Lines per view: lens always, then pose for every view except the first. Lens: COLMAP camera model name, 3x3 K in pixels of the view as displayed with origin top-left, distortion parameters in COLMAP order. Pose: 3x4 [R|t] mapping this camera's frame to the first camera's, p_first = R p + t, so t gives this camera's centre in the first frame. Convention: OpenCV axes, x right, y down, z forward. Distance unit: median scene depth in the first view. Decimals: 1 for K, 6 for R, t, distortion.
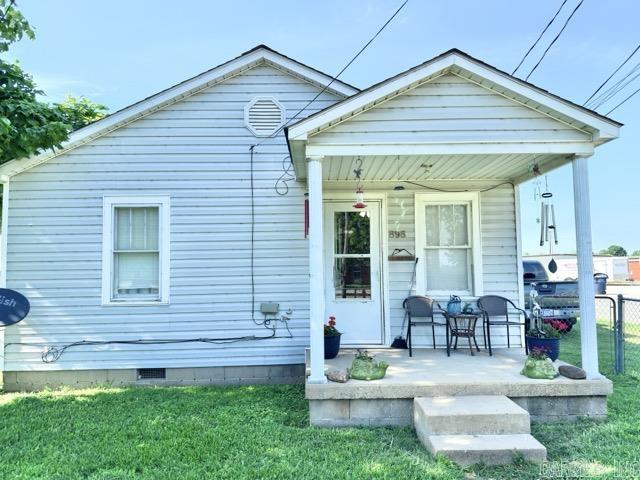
lens RADIAL K [[451.6, 0, 321.9], [0, 451.6, 248.9], [0, 0, 1]] dist [0.021658, -0.035424]
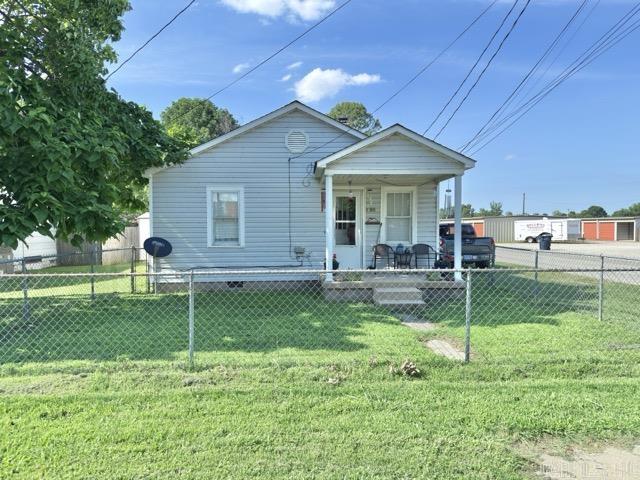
lens RADIAL K [[451.6, 0, 319.0], [0, 451.6, 257.3], [0, 0, 1]] dist [0.021658, -0.035424]
pose [[0.999686, 0.007875, 0.023785, -0.081195], [-0.010508, 0.993575, 0.112691, -0.045535], [-0.022745, -0.112906, 0.993345, -0.819834]]
